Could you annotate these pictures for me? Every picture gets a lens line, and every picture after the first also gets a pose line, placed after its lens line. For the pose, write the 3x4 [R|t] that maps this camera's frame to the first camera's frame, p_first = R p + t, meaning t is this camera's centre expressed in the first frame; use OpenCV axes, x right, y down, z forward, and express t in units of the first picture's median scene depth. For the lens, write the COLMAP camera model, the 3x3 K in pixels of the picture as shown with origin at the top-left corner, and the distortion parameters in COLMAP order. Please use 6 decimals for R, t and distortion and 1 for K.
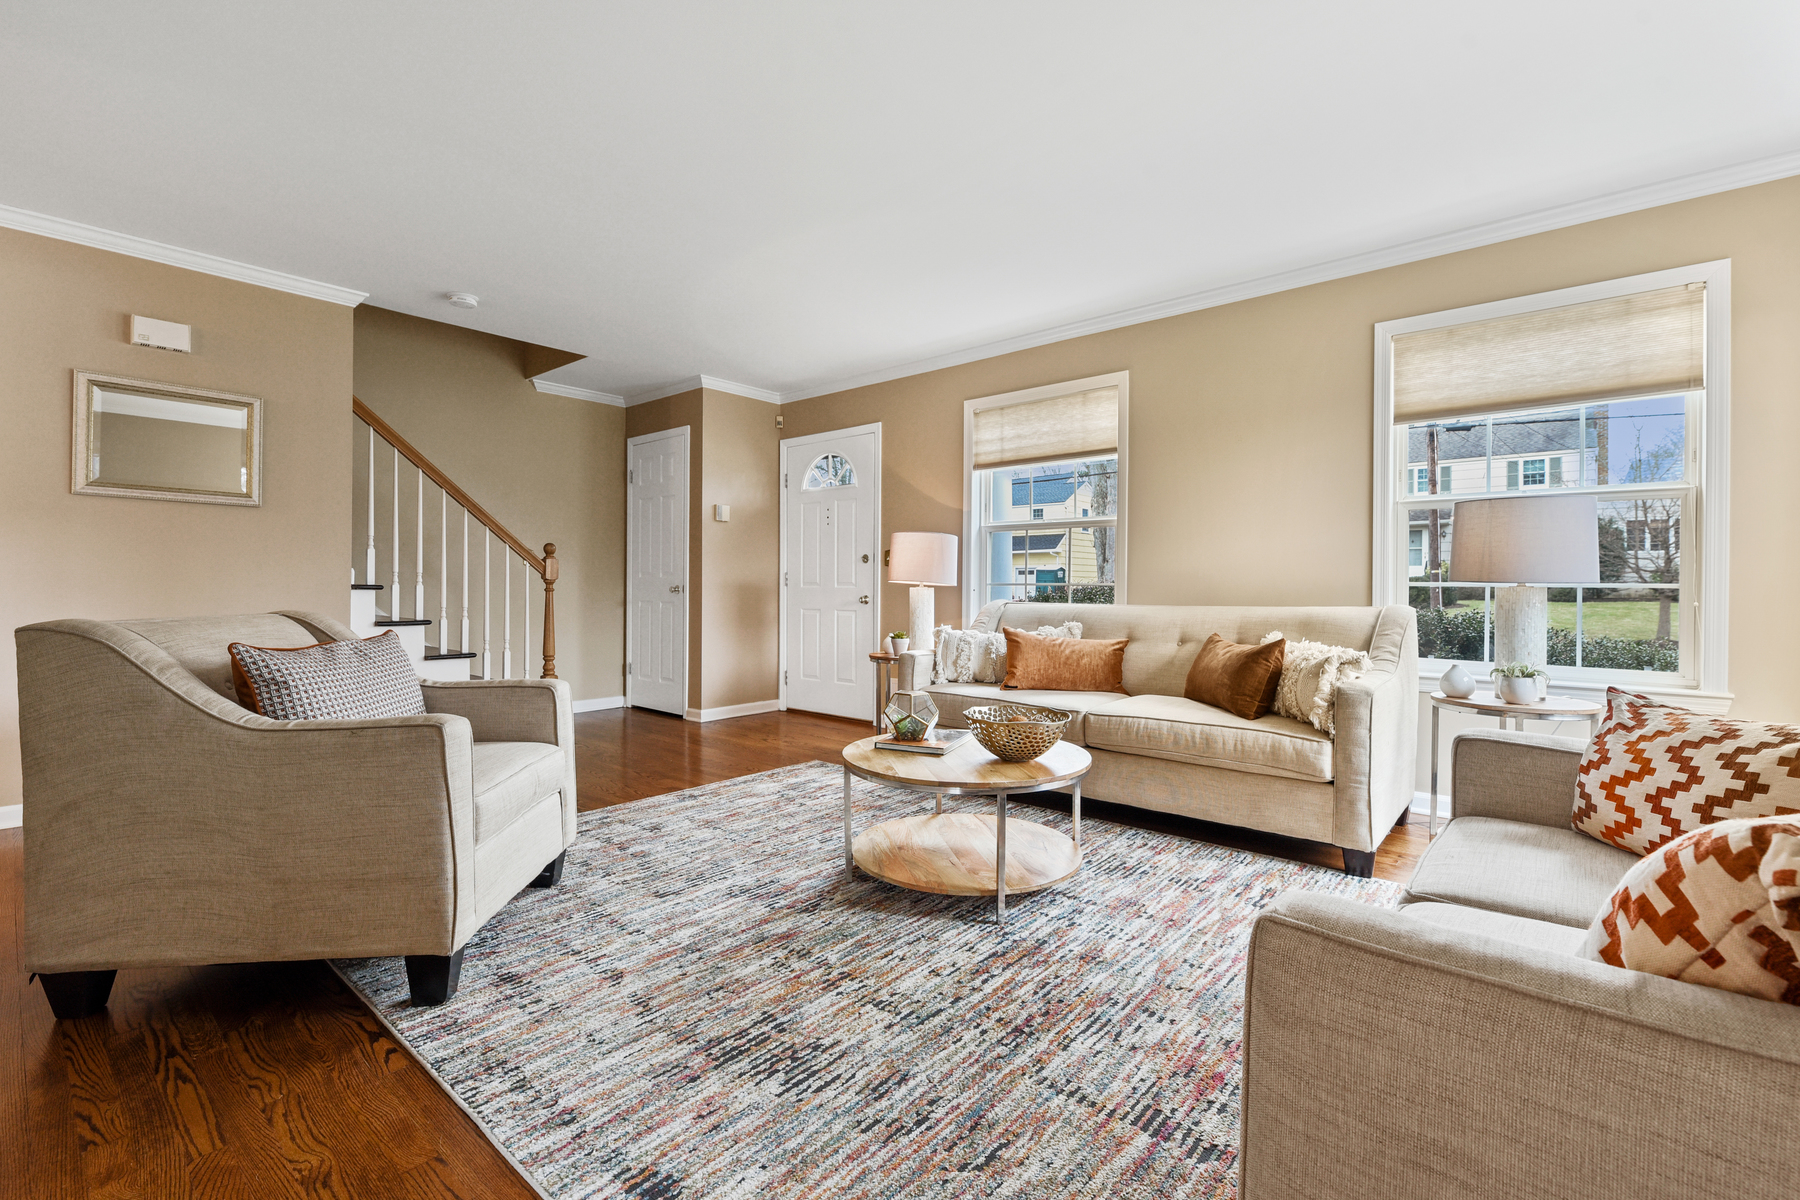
lens RADIAL K [[776.4, 0, 893.3], [0, 776.4, 597.3], [0, 0, 1]] dist [0.003168, -0.000436]
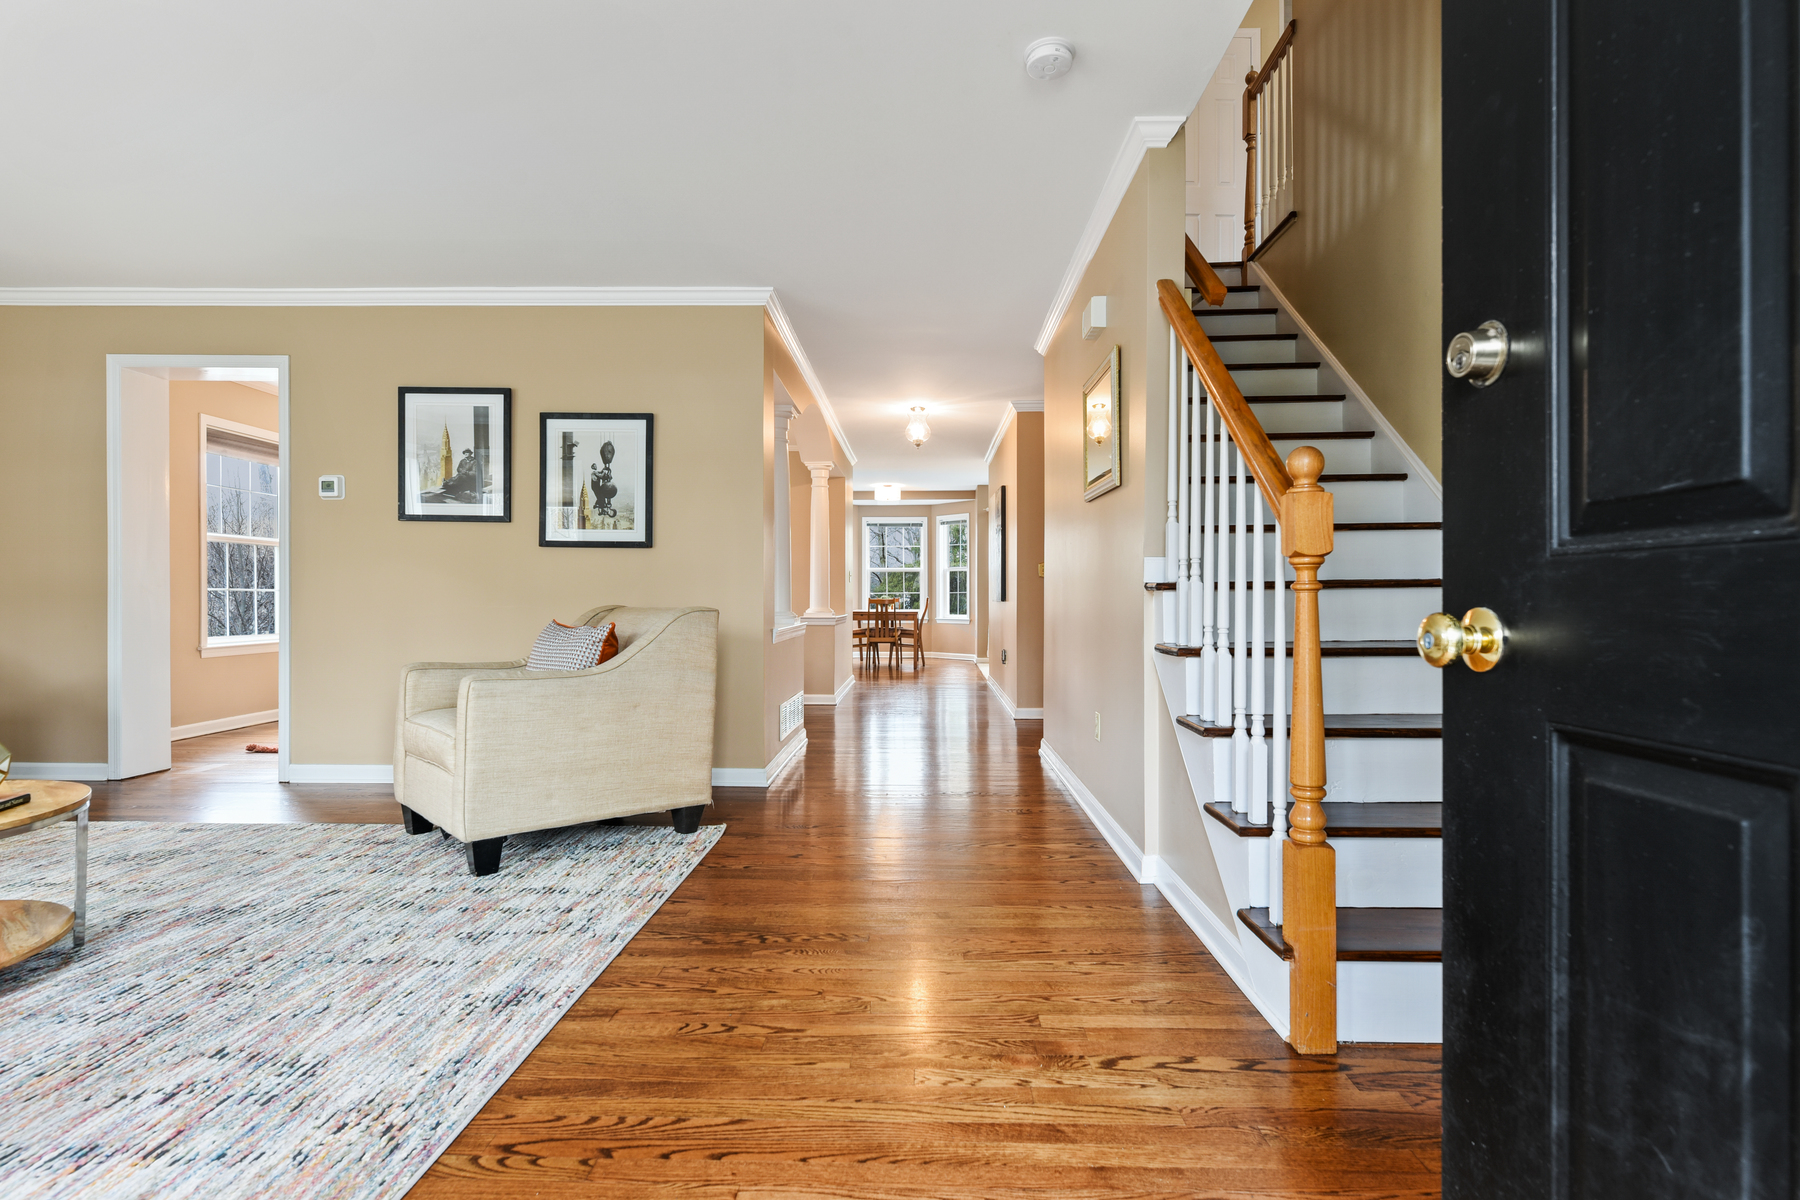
lens RADIAL K [[873.9, 0, 906.6], [0, 873.9, 596.8], [0, 0, 1]] dist [0.001807, -0.000561]
pose [[-0.765800, -0.006078, -0.643051, -0.137948], [-0.013845, 0.999879, 0.007037, -0.014032], [0.642930, 0.014292, -0.765791, 2.397926]]
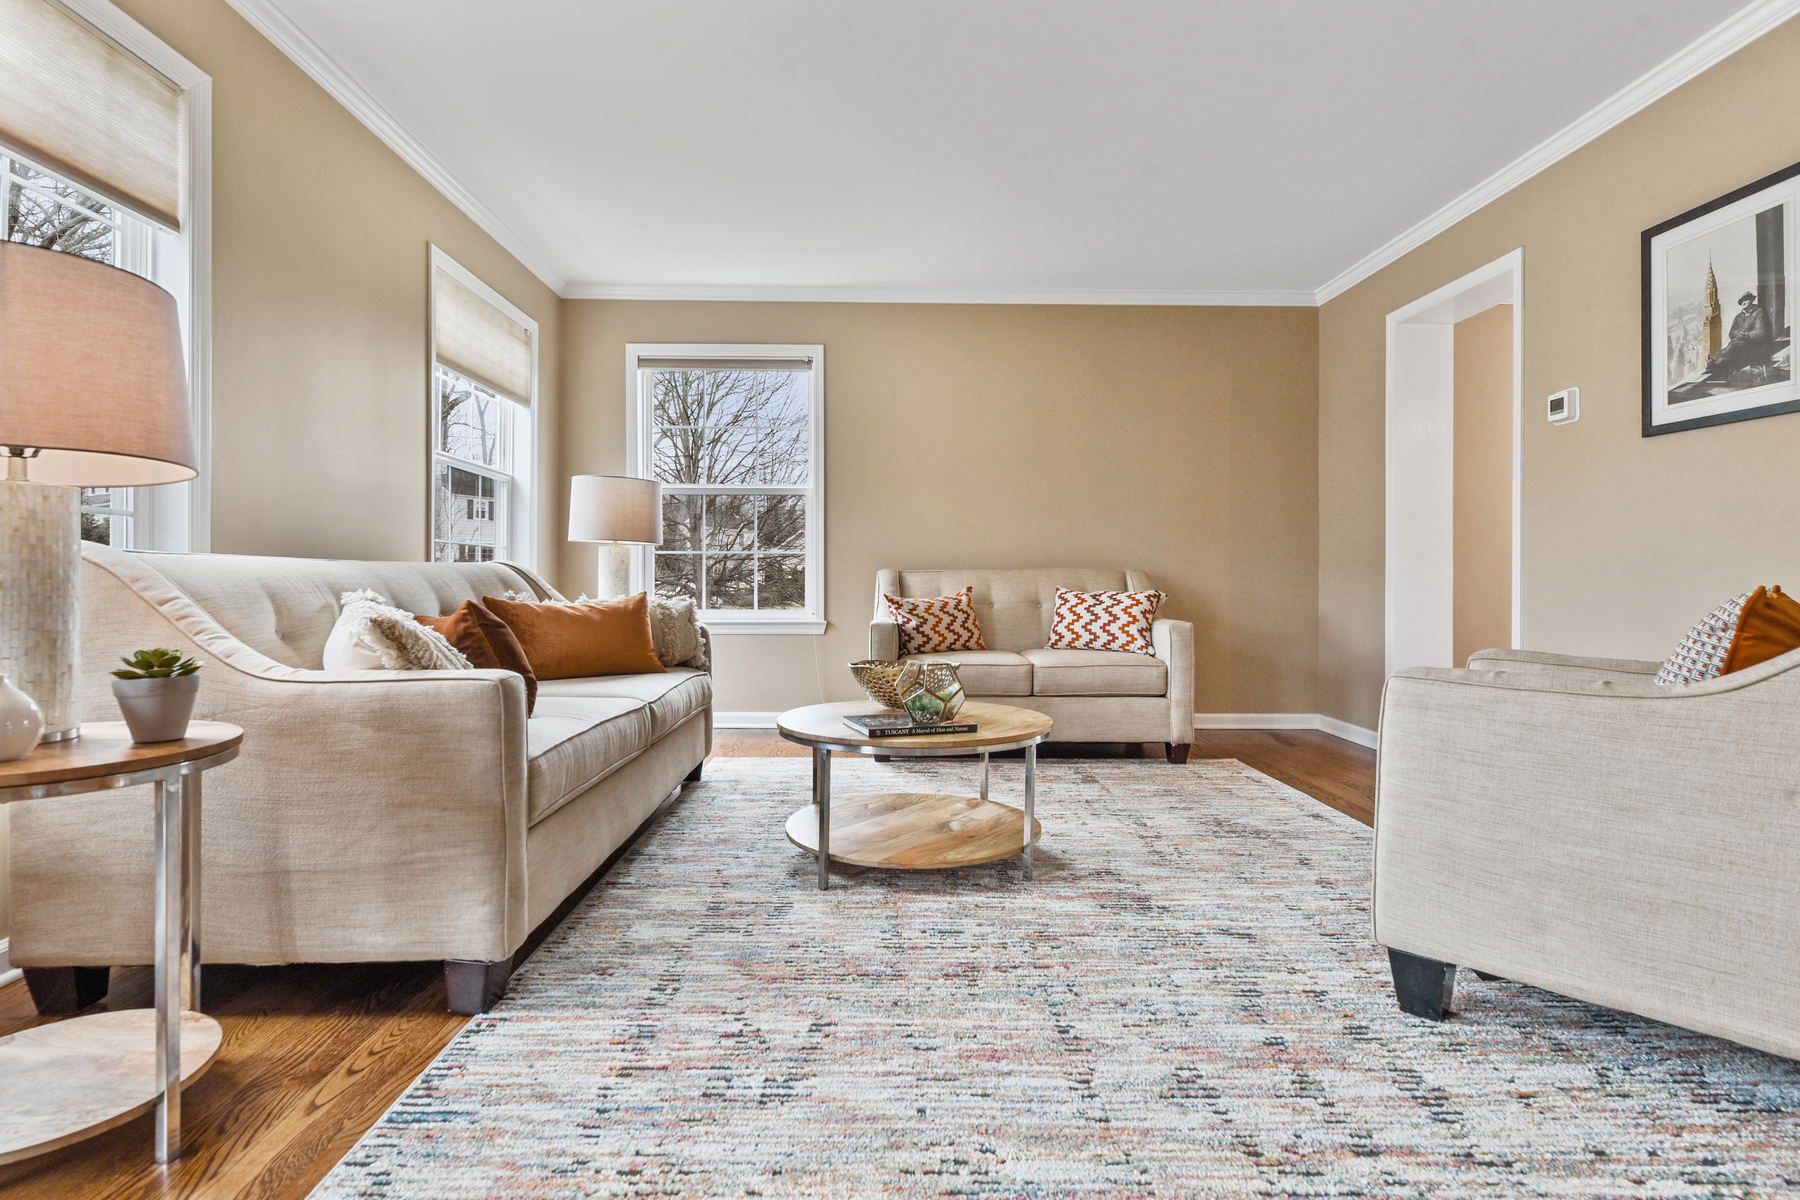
lens RADIAL K [[901.6, 0, 902.5], [0, 901.6, 583.2], [0, 0, 1]] dist [0.002558, -0.000239]
pose [[-0.674391, -0.009973, 0.738307, -0.733232], [0.002393, 0.999874, 0.015692, 0.030374], [-0.738370, 0.012349, -0.674282, 1.880995]]
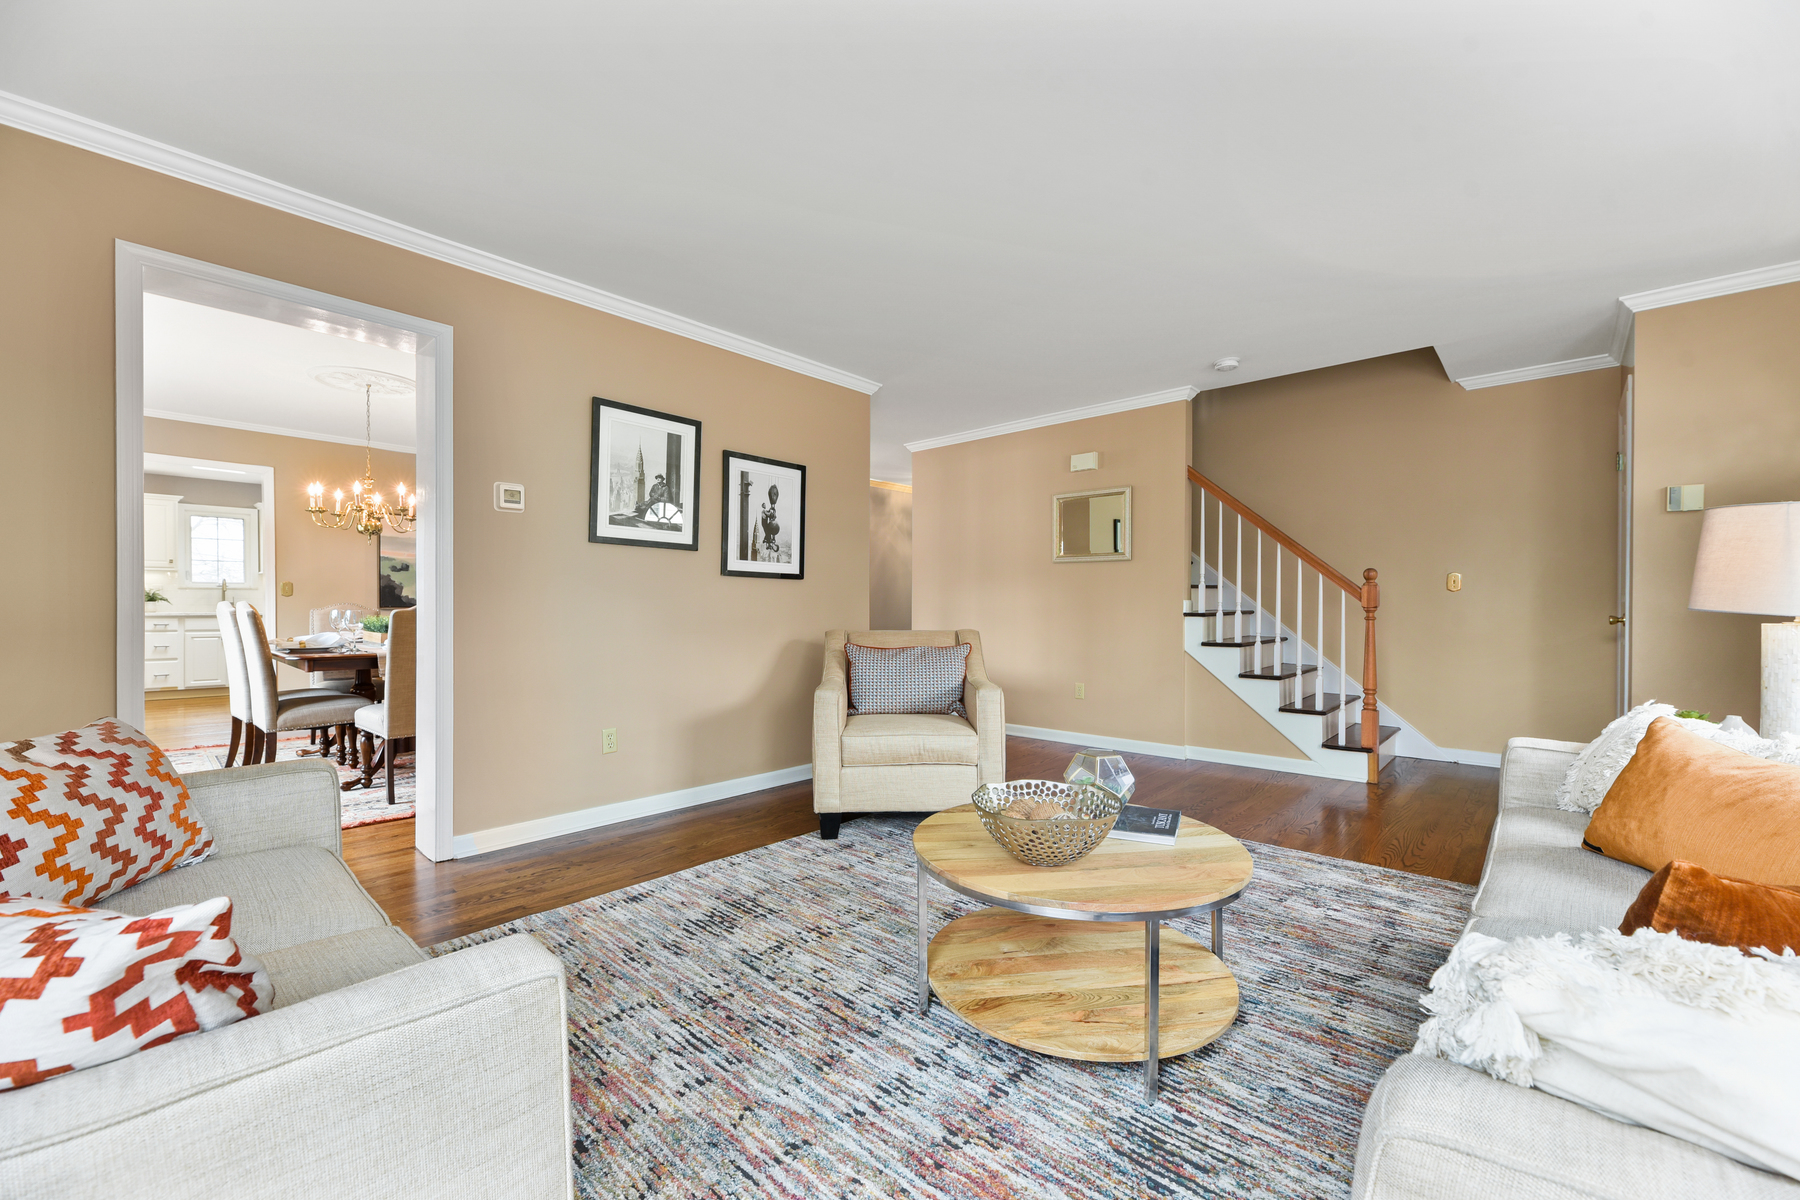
lens RADIAL K [[725.1, 0, 903.9], [0, 725.1, 610.1], [0, 0, 1]] dist [-0.001891, -0.000140]
pose [[-0.015925, -0.000139, -0.999873, 0.885219], [-0.012857, 0.999917, 0.000066, -0.024239], [0.999791, 0.012856, -0.015926, 0.924955]]
